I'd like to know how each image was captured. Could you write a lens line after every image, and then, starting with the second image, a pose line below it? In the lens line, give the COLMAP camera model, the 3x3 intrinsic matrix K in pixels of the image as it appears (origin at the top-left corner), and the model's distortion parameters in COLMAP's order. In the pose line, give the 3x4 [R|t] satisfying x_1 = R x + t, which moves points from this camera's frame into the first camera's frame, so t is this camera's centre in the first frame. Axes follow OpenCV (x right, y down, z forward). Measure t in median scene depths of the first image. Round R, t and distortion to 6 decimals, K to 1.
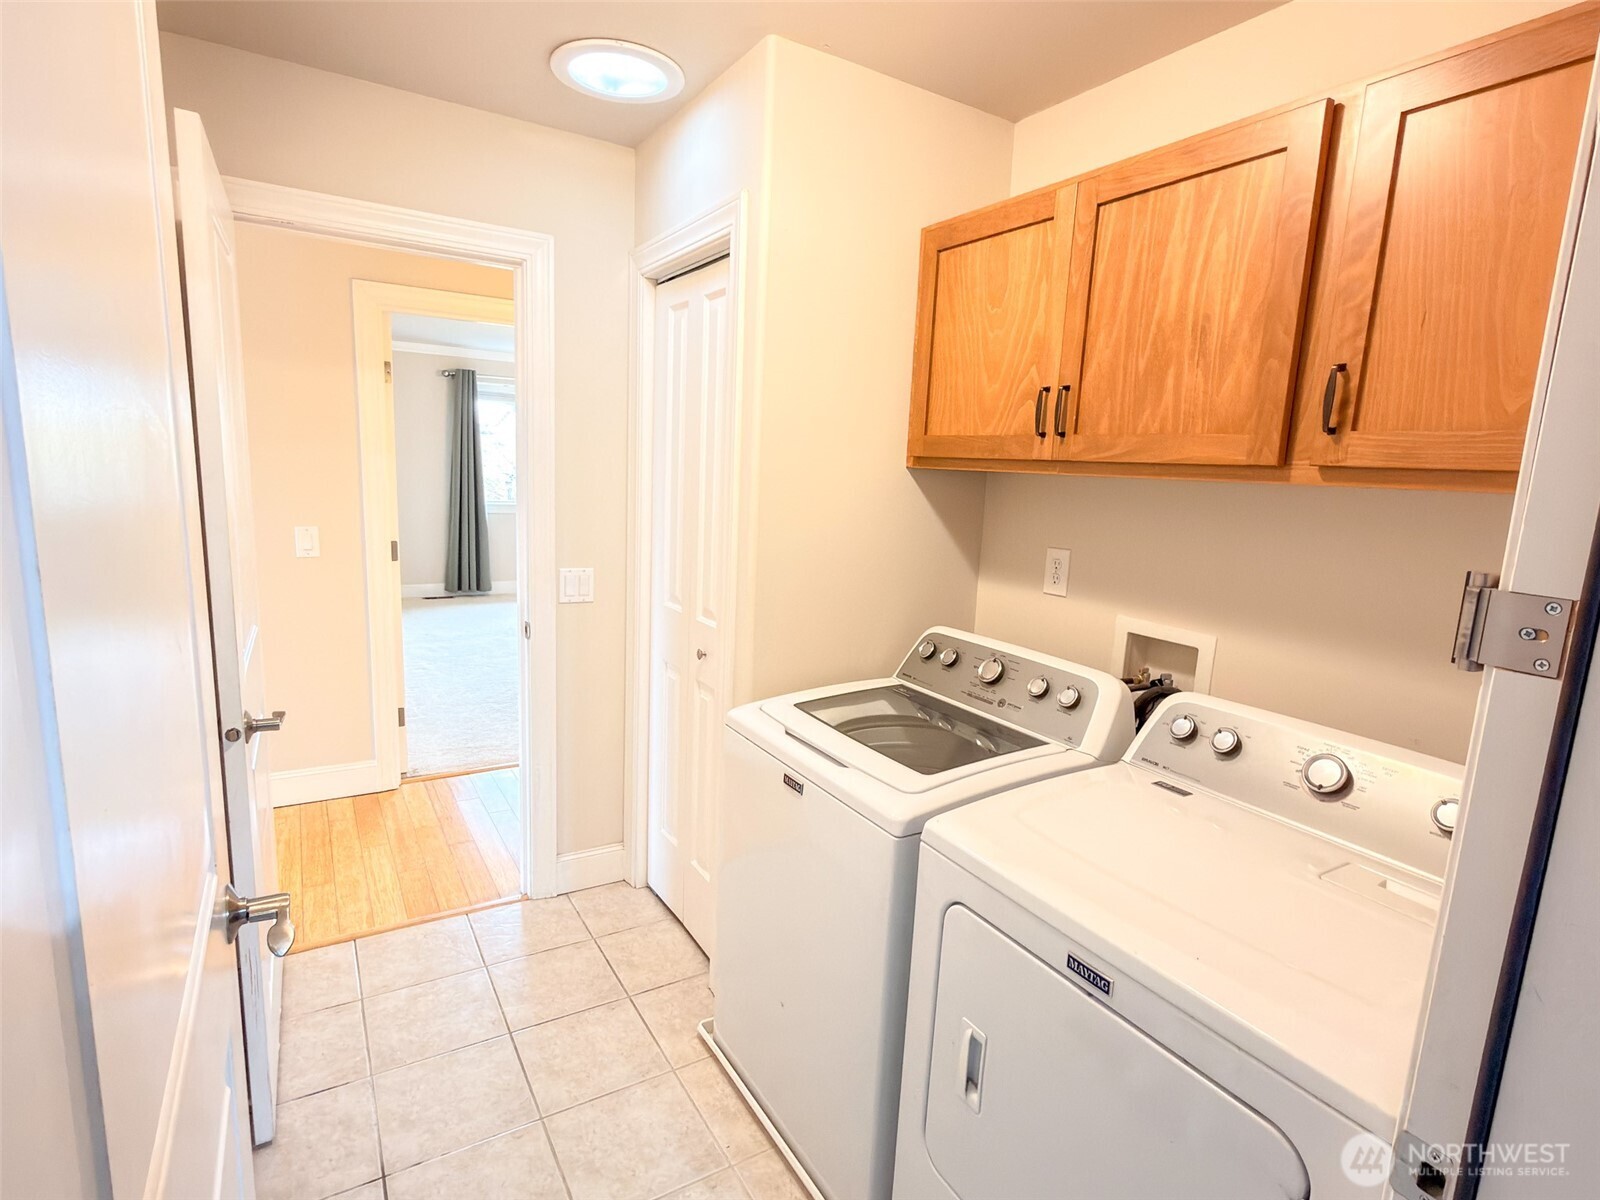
lens RADIAL K [[799.3, 0, 800.0], [0, 799.3, 600.0], [0, 0, 1]] dist [0.000833, 0.000104]
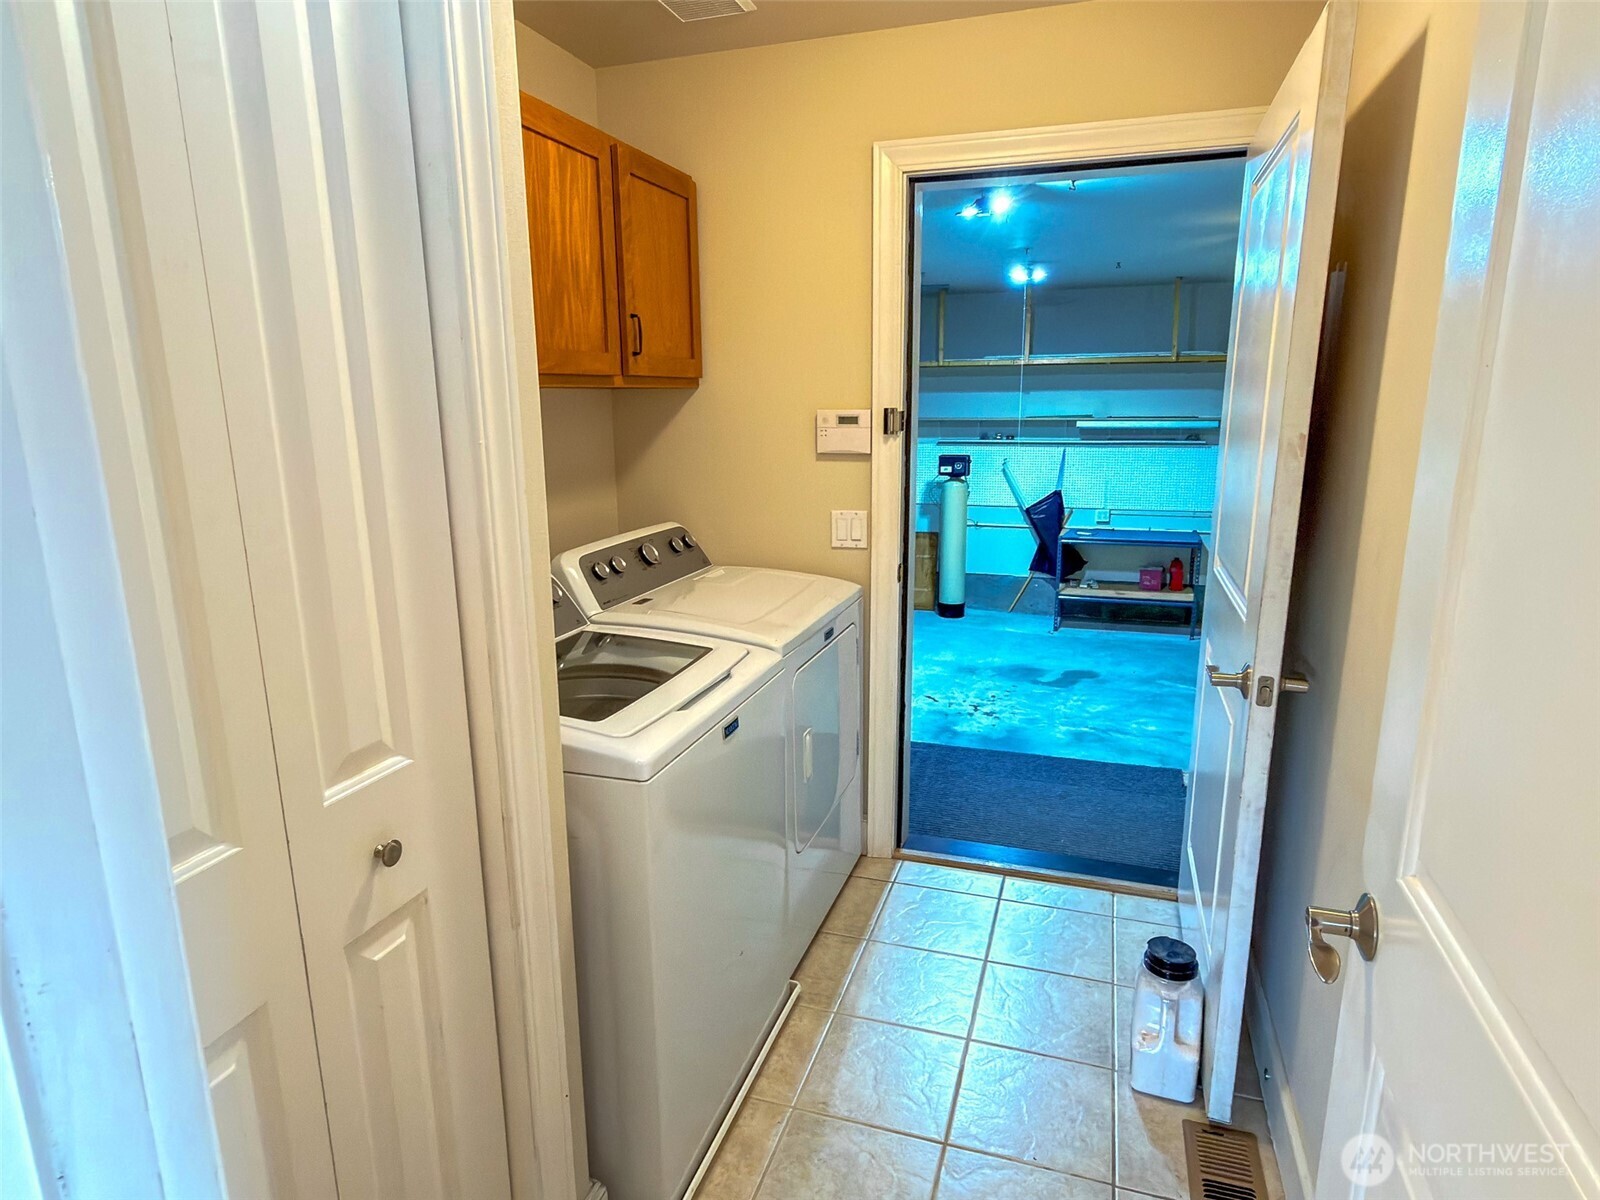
lens RADIAL K [[899.3, 0, 805.3], [0, 899.3, 606.2], [0, 0, 1]] dist [0.002723, -0.000534]
pose [[-0.640859, -0.211924, 0.737827, -0.916397], [0.106843, 0.927161, 0.359106, -0.308737], [-0.760187, 0.308968, -0.571537, 1.678309]]
